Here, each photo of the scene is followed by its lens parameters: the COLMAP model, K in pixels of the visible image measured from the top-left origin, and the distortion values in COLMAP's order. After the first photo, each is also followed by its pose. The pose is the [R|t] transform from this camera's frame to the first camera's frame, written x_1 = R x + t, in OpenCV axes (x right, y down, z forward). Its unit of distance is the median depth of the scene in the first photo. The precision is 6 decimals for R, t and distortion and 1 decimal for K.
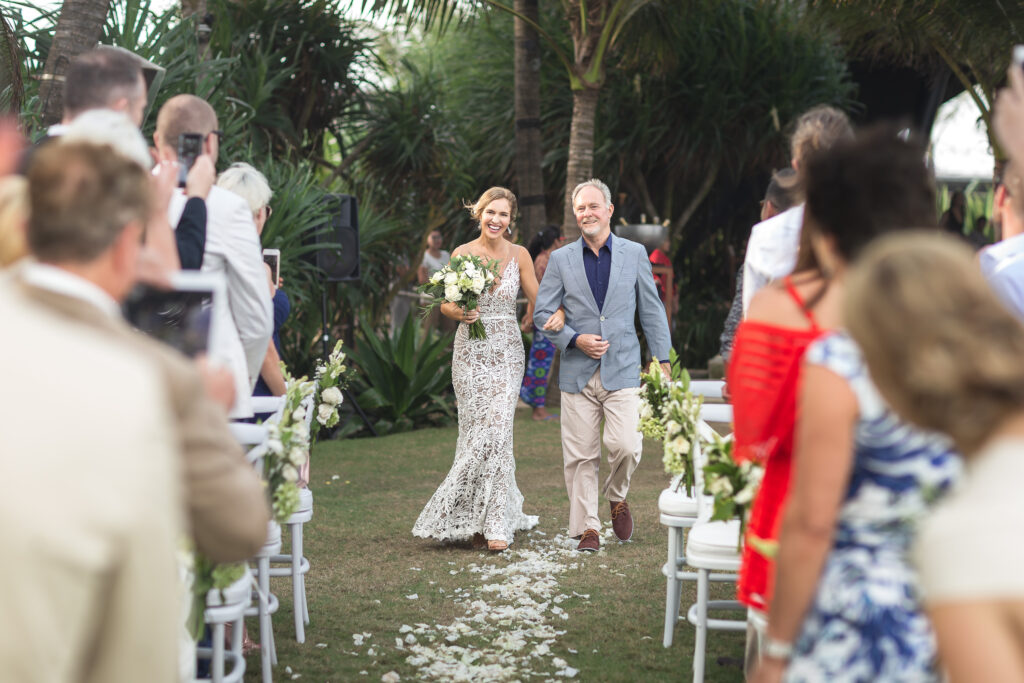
lens RADIAL K [[2496.2, 0, 464.5], [0, 2496.2, 300.9], [0, 0, 1]] dist [0.134092, -0.078660]
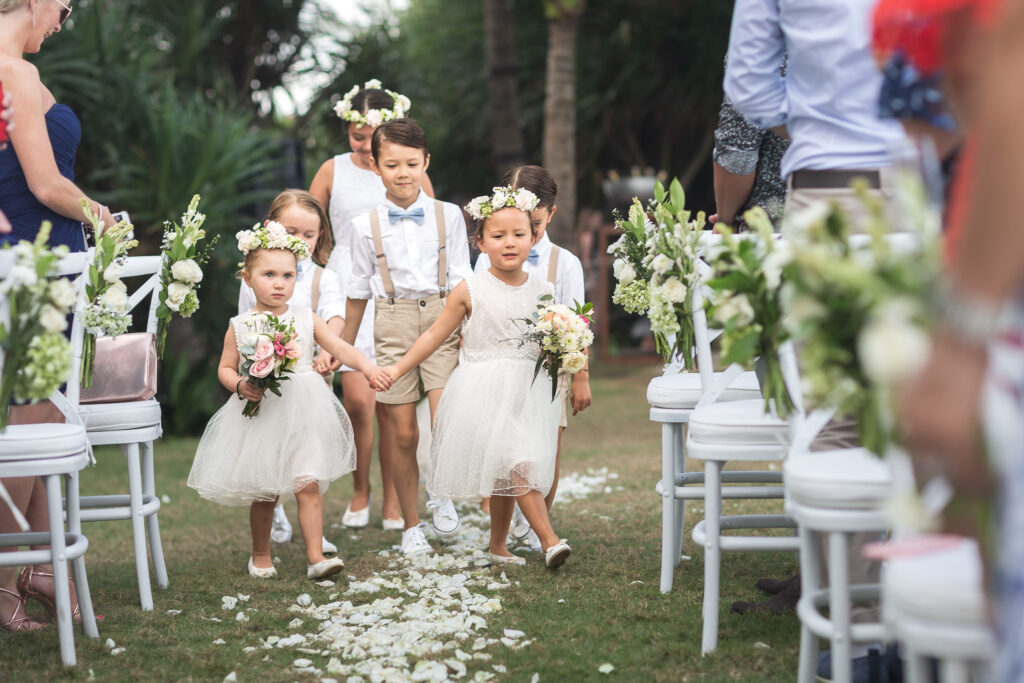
lens RADIAL K [[2490.8, 0, 513.1], [0, 2490.8, 489.2], [0, 0, 1]] dist [0.360299, -6.854237]
pose [[0.999008, -0.042059, 0.014651, 0.027592], [0.041058, 0.997171, 0.062959, 0.060094], [-0.017257, -0.062295, 0.997909, 0.287079]]
